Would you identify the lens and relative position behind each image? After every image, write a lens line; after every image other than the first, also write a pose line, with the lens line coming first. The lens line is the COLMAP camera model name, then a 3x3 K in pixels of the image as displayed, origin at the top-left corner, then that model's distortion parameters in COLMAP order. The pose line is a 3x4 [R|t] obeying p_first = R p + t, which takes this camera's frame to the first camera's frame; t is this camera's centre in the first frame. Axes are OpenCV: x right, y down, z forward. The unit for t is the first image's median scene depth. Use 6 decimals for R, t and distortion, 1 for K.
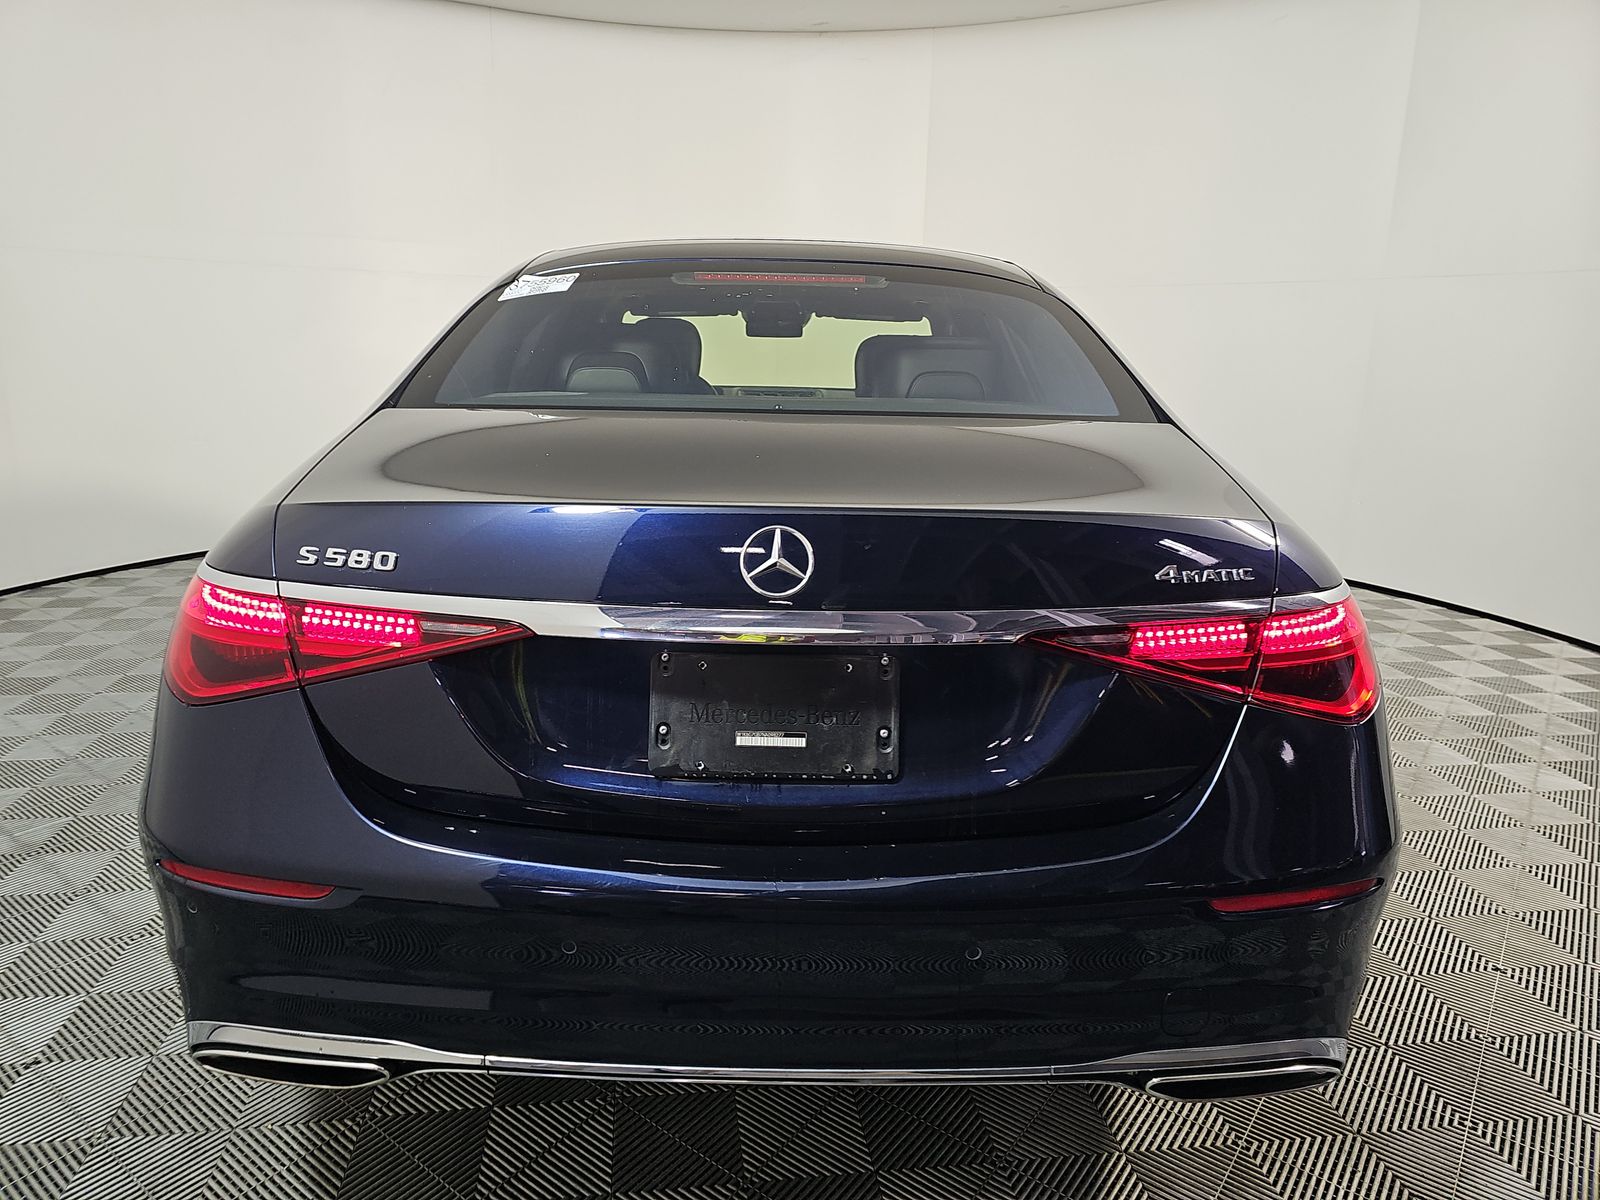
lens RADIAL K [[1025.7, 0, 800.0], [0, 1025.7, 600.0], [0, 0, 1]] dist [0.002569, 0.000765]
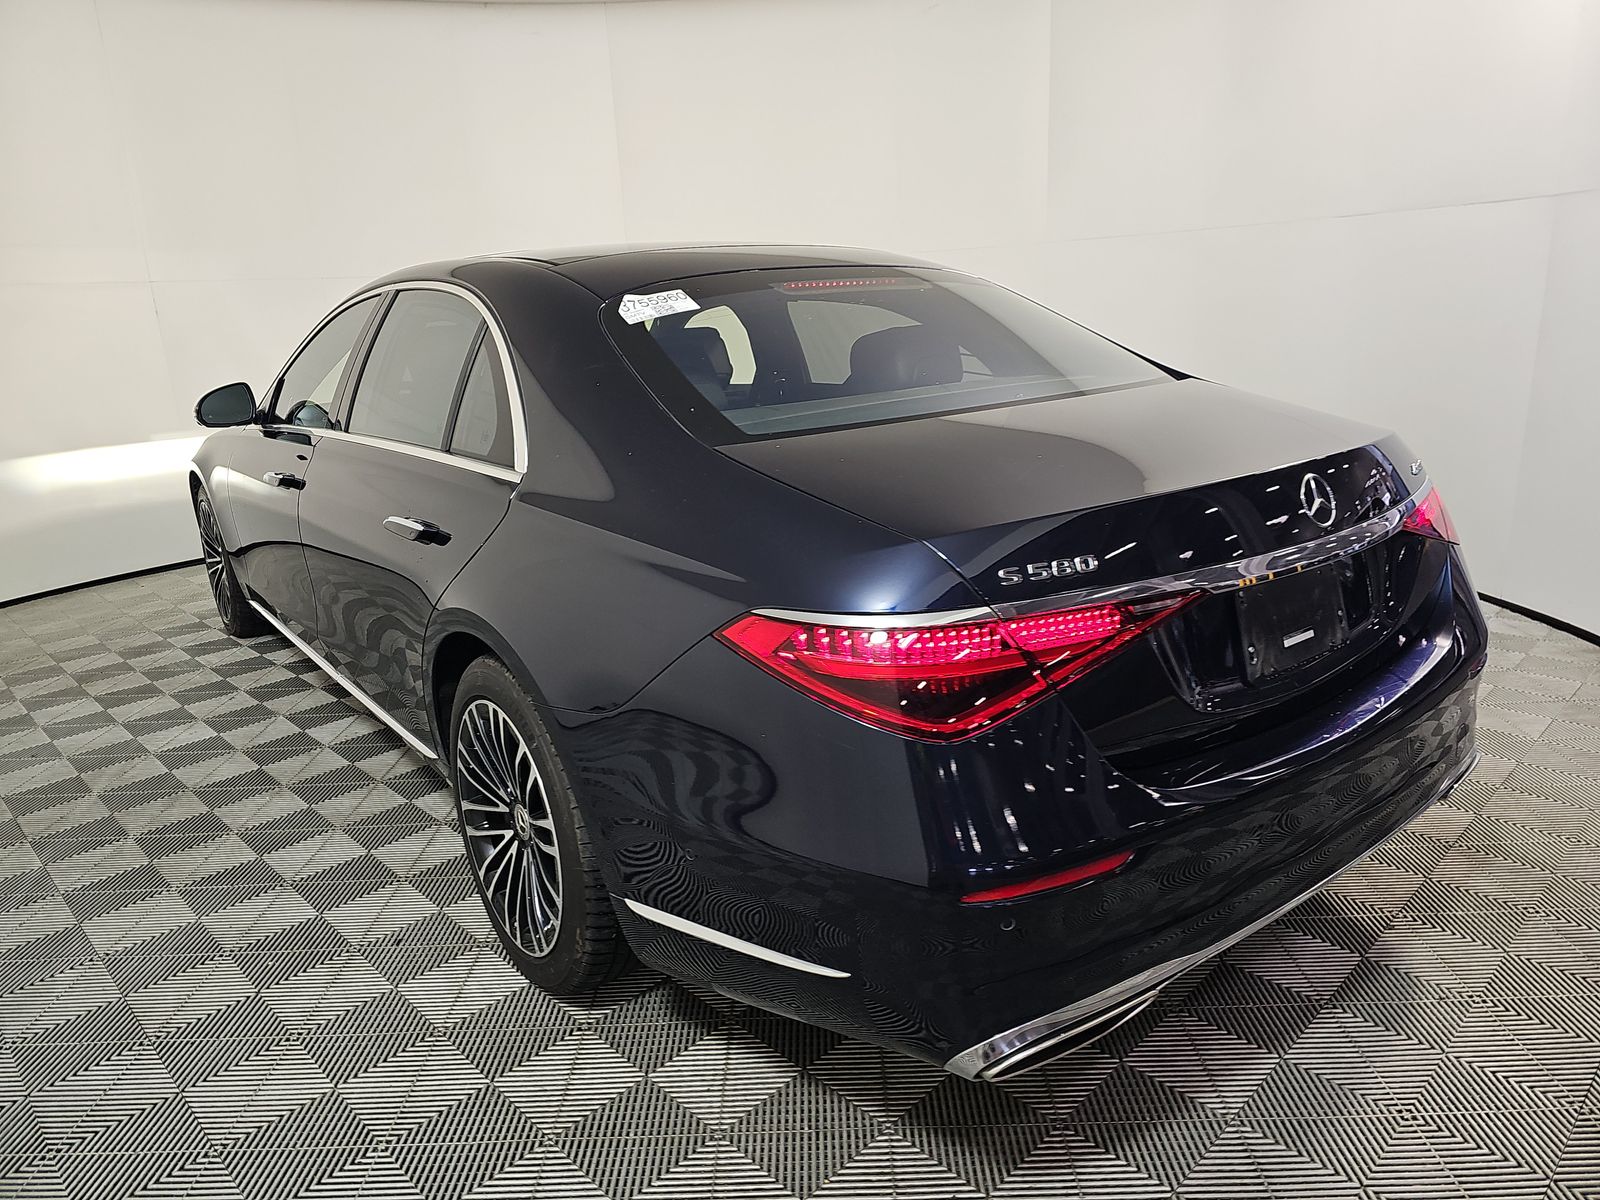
lens RADIAL K [[1025.7, 0, 800.0], [0, 1025.7, 600.0], [0, 0, 1]] dist [0.002569, 0.000765]
pose [[0.790415, -0.213891, 0.574017, -1.290647], [0.196002, 0.976105, 0.093825, -0.163199], [-0.580369, 0.038347, 0.813450, 0.277867]]
